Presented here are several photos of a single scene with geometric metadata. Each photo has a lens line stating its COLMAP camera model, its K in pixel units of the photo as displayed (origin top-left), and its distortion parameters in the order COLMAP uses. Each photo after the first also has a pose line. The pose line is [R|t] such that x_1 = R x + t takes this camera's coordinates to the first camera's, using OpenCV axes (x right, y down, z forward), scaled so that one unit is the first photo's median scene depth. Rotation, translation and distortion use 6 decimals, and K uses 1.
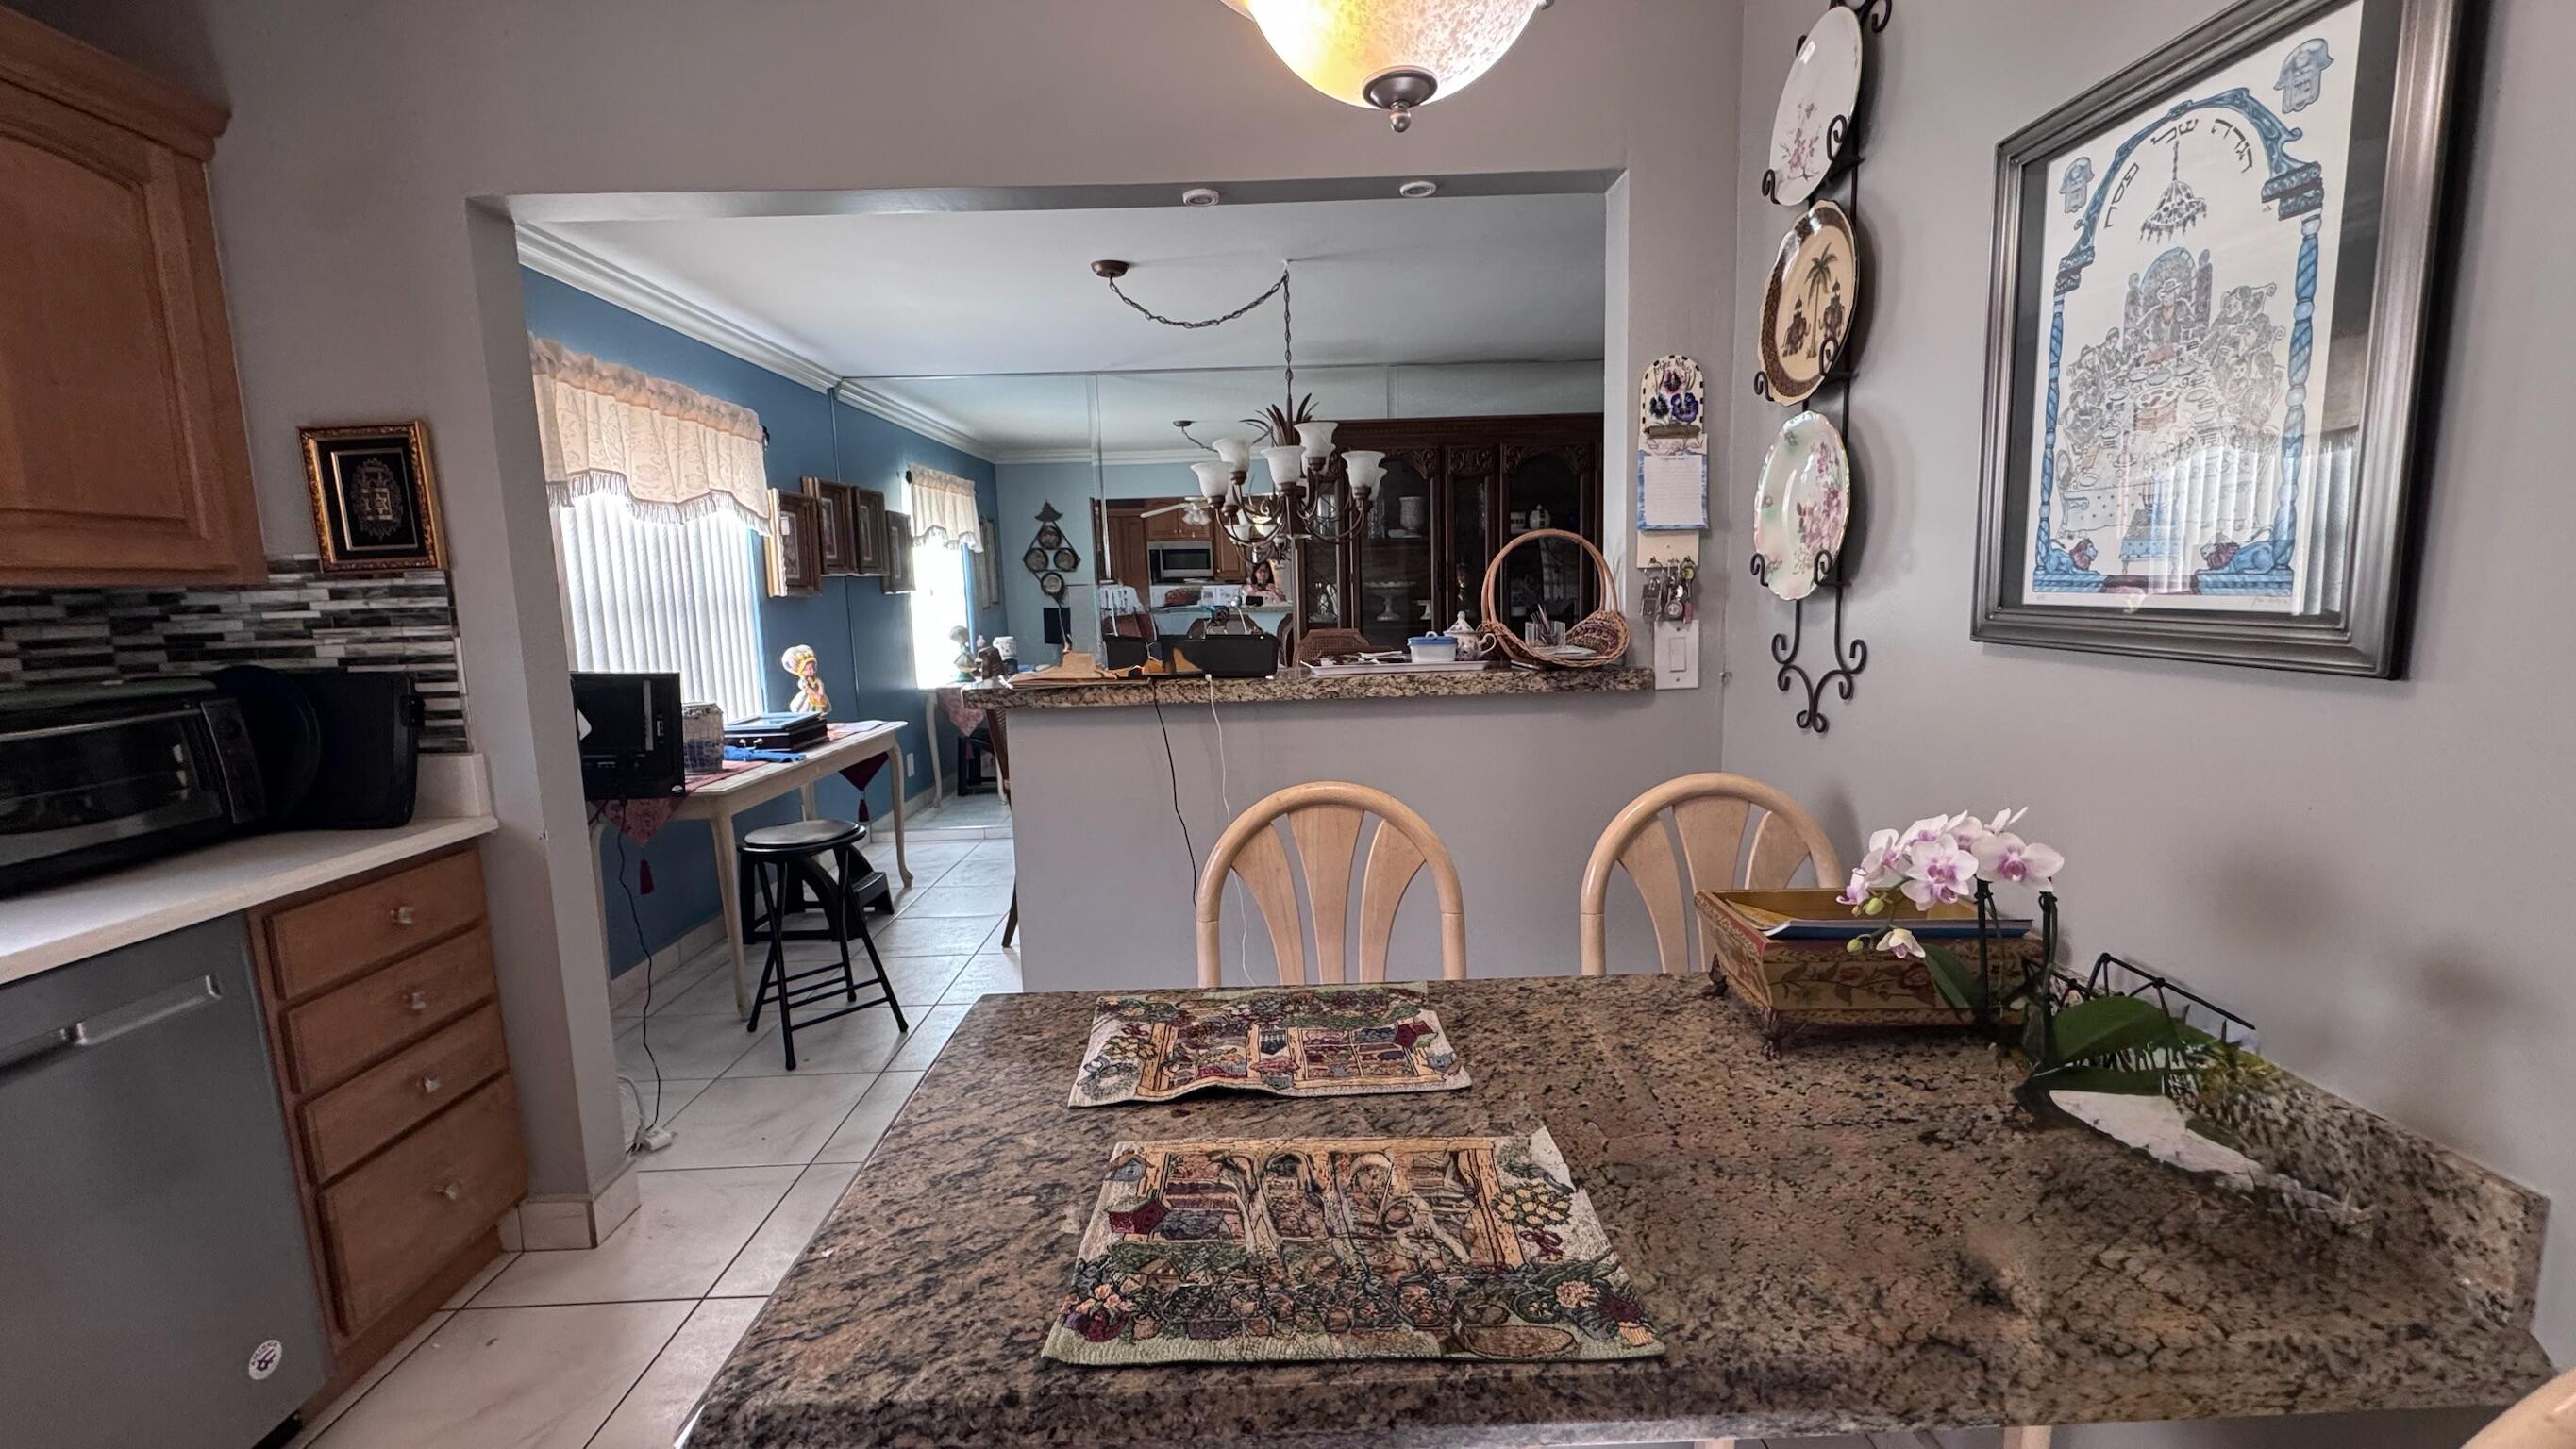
lens RADIAL K [[1027.3, 0, 1287.6], [0, 1027.3, 723.3], [0, 0, 1]] dist [-0.001344, 0.000301]
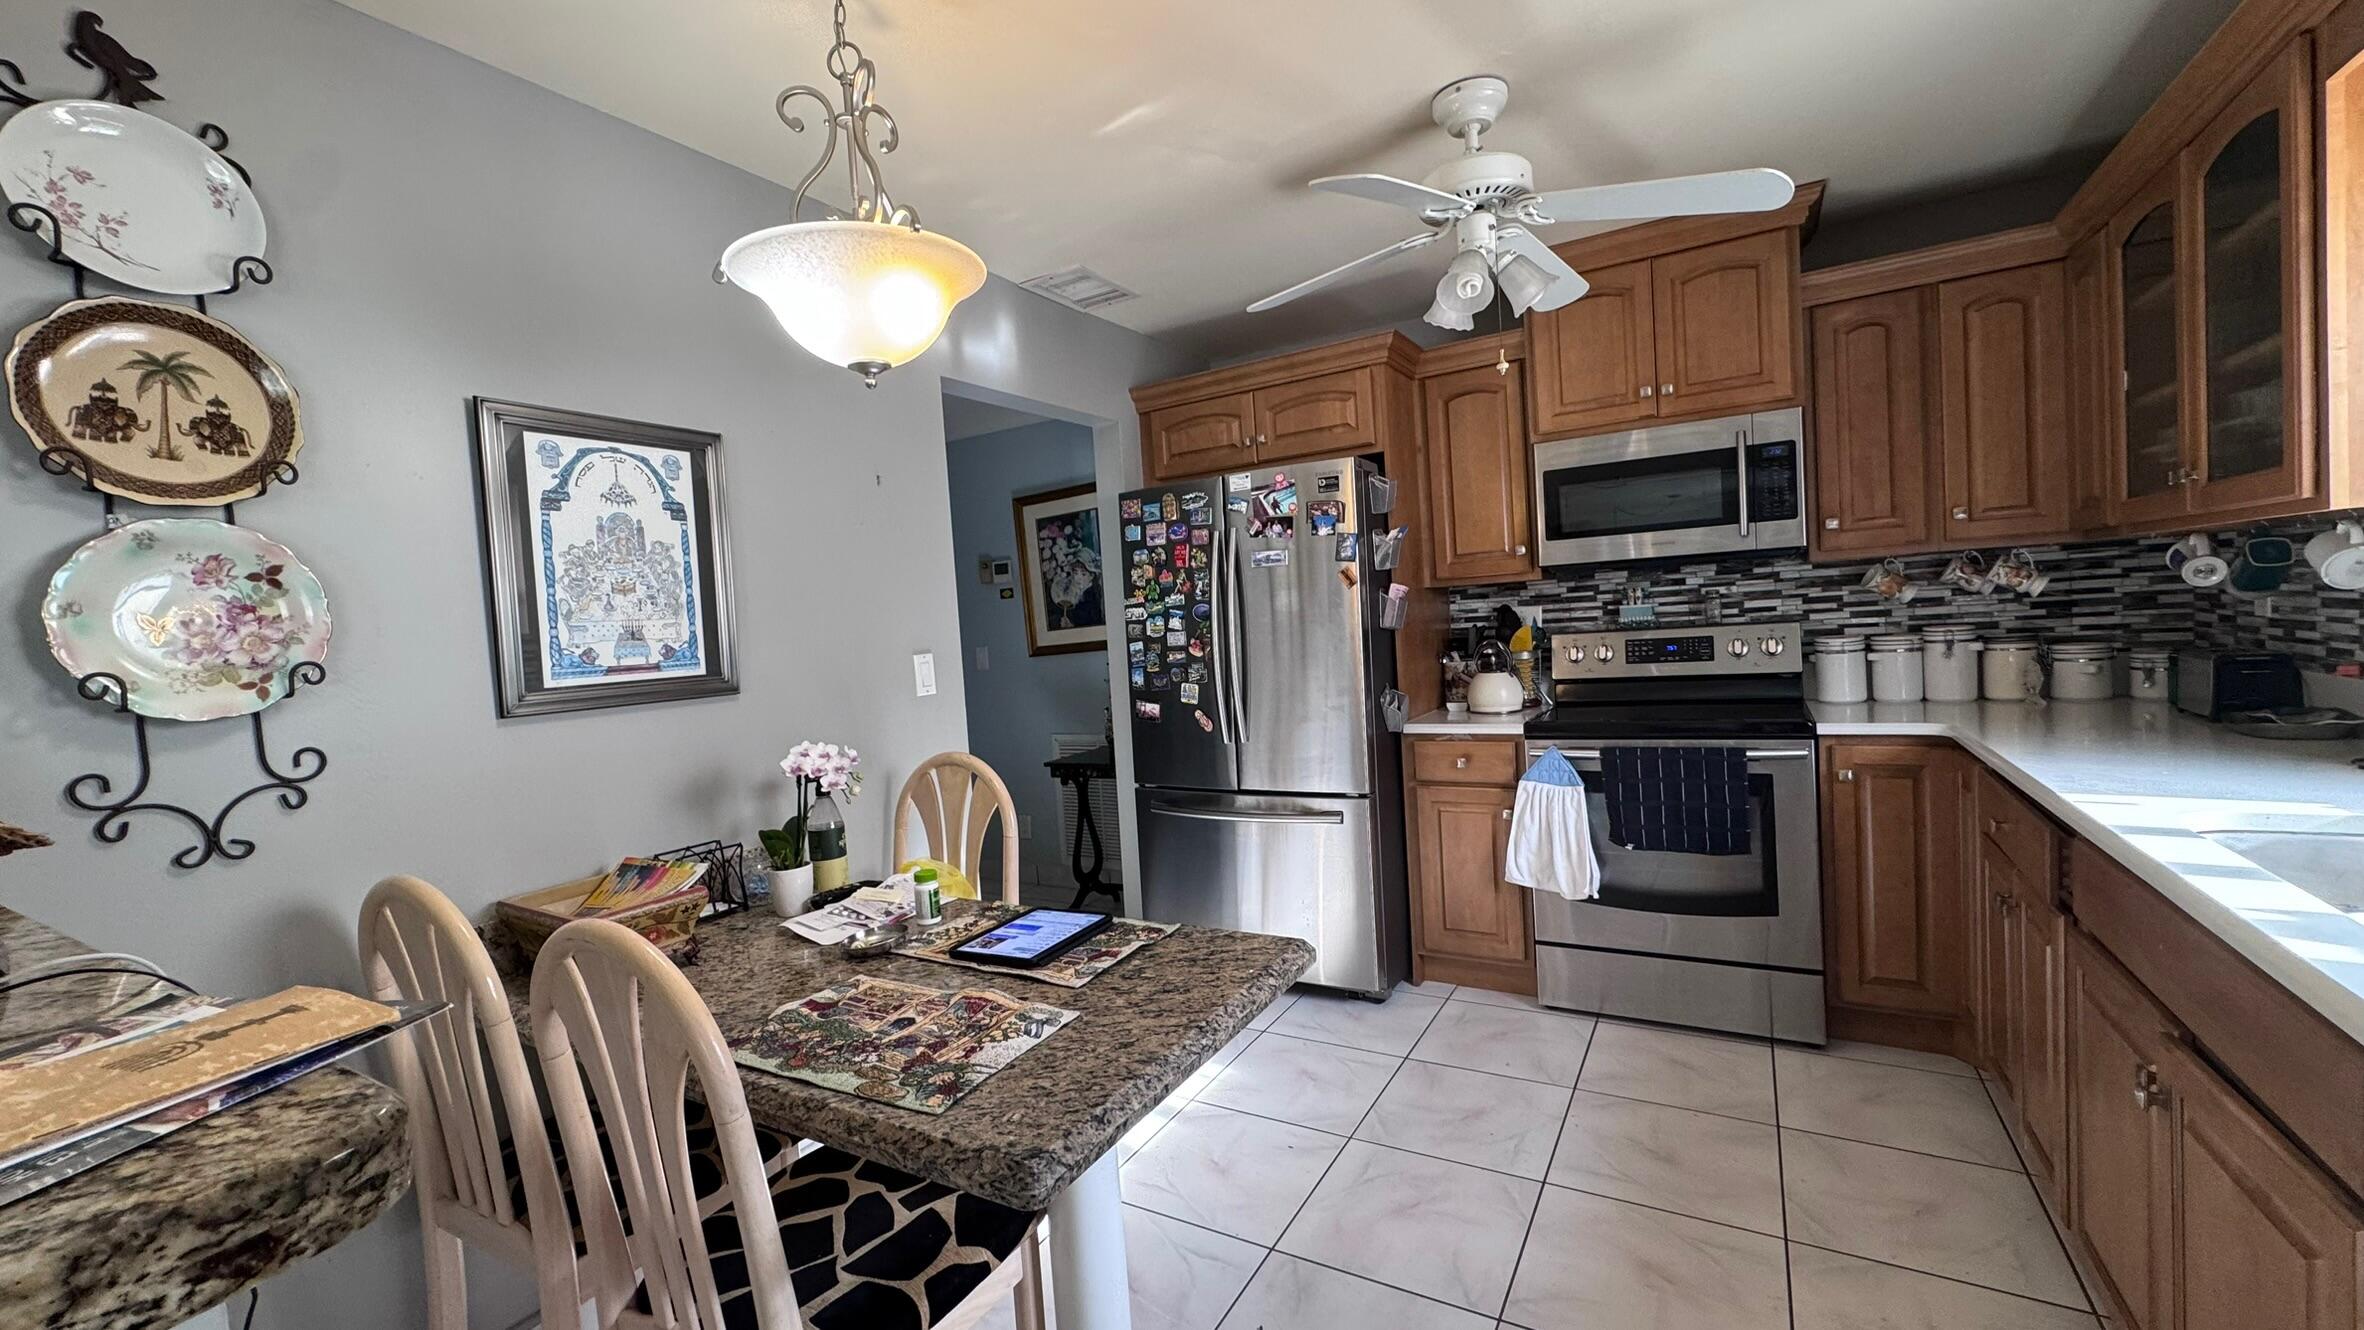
lens RADIAL K [[942.9, 0, 1179.5], [0, 942.9, 662.7], [0, 0, 1]] dist [-0.001344, 0.000301]
pose [[-0.843829, 0.059746, 0.533275, -0.642771], [0.161264, 0.976079, 0.145821, -0.146308], [-0.511807, 0.209046, -0.833279, 1.192146]]
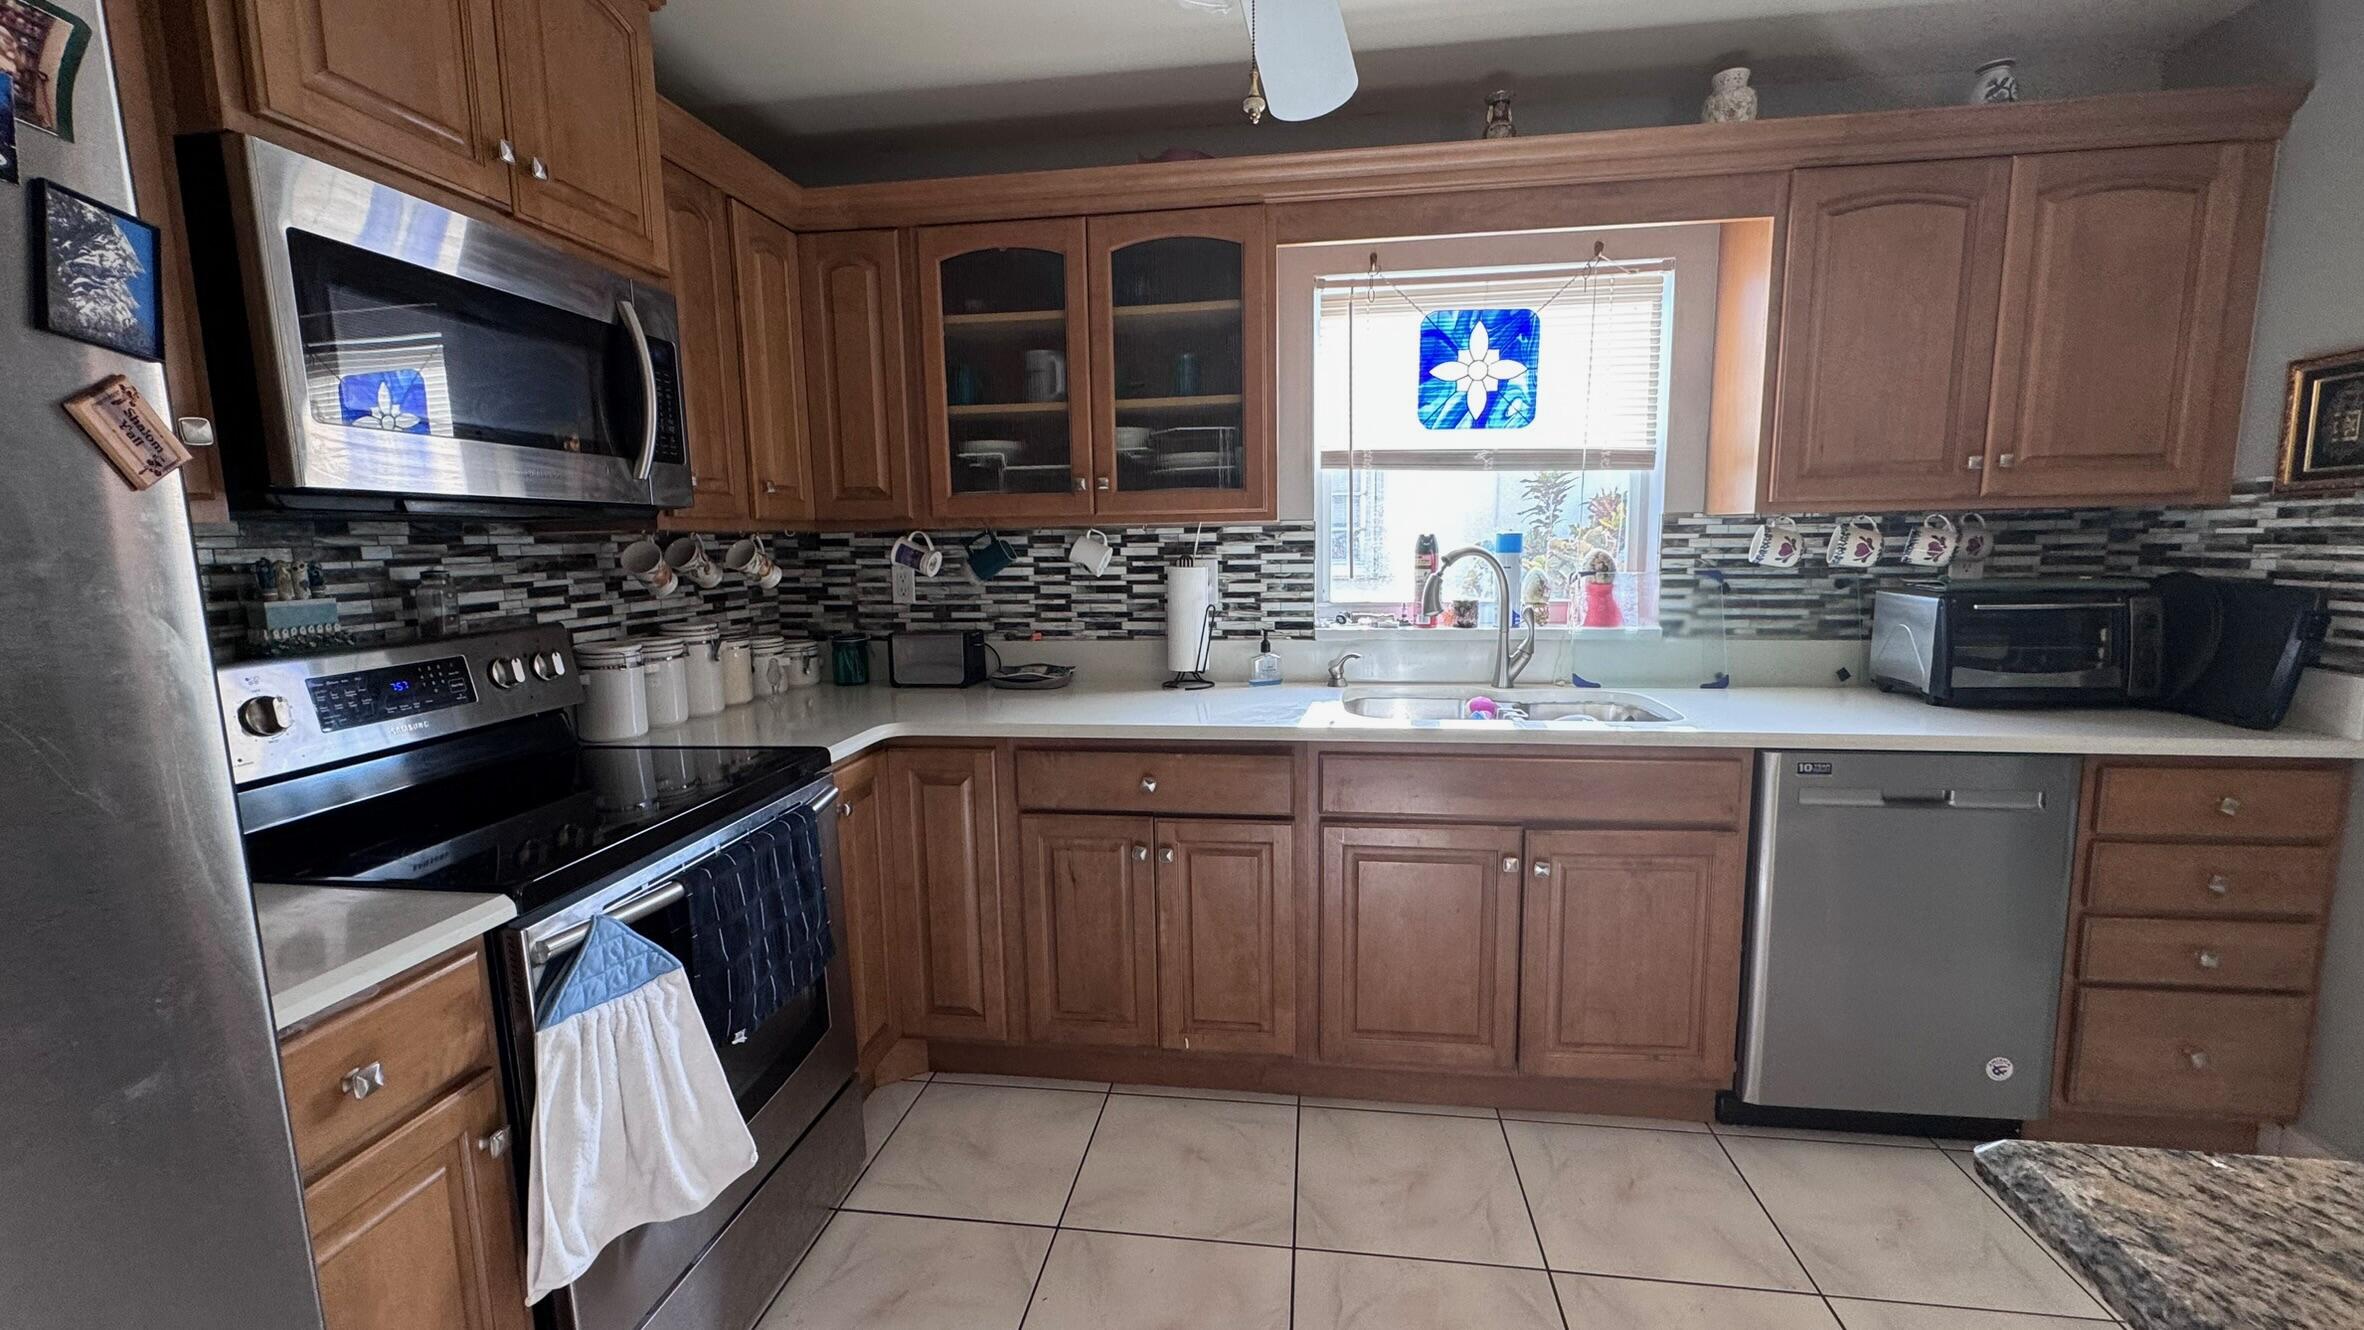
lens RADIAL K [[942.9, 0, 1179.6], [0, 942.9, 666.0], [0, 0, 1]] dist [-0.001344, 0.000301]
pose [[-0.160910, 0.165959, -0.972916, 0.293116], [-0.112634, 0.976234, 0.185153, -0.021541], [0.980521, 0.139376, -0.138393, 0.008304]]
